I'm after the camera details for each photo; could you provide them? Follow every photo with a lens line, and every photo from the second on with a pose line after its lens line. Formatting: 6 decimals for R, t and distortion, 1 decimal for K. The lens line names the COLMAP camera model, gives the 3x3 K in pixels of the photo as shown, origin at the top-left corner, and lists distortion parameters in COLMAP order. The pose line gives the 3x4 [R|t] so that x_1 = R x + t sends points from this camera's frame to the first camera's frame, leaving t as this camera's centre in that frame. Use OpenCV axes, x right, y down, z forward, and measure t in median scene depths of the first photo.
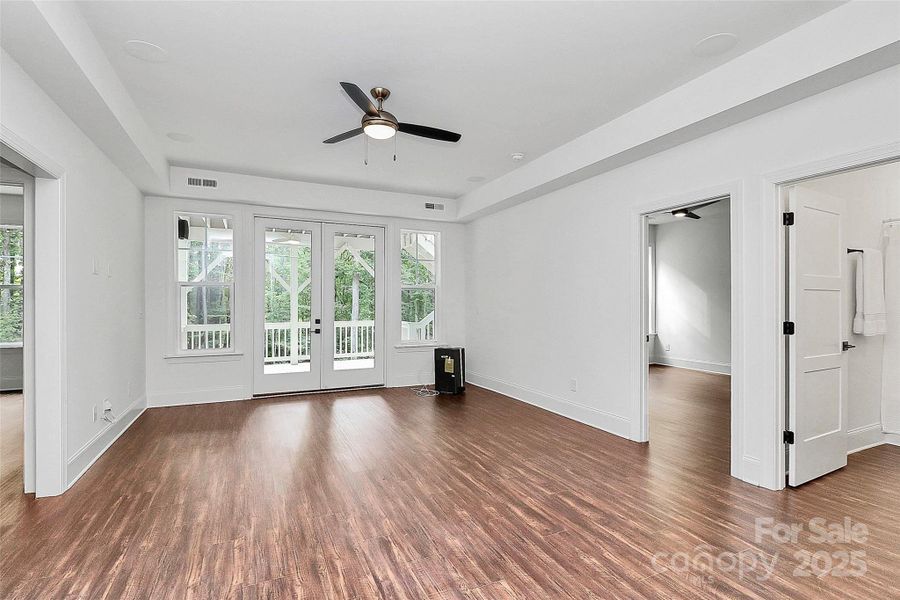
lens RADIAL K [[437.5, 0, 456.6], [0, 437.5, 302.6], [0, 0, 1]] dist [-0.002396, -0.000070]
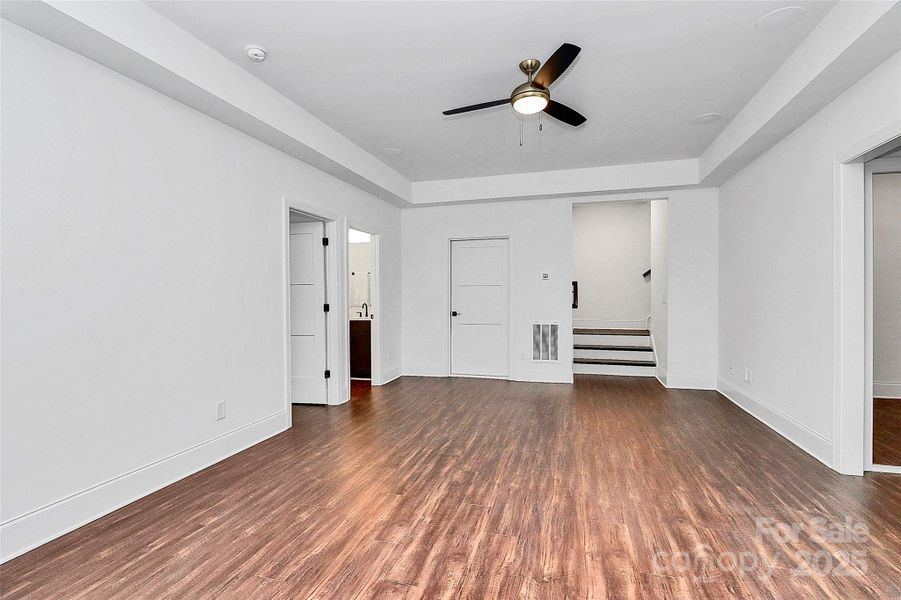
lens RADIAL K [[434.7, 0, 454.7], [0, 434.7, 298.2], [0, 0, 1]] dist [0.000940, -0.000589]
pose [[-0.755762, 0.003983, 0.654834, -0.703725], [0.009861, 0.999937, 0.005298, 0.015378], [-0.654772, 0.010461, -0.755754, 1.920868]]
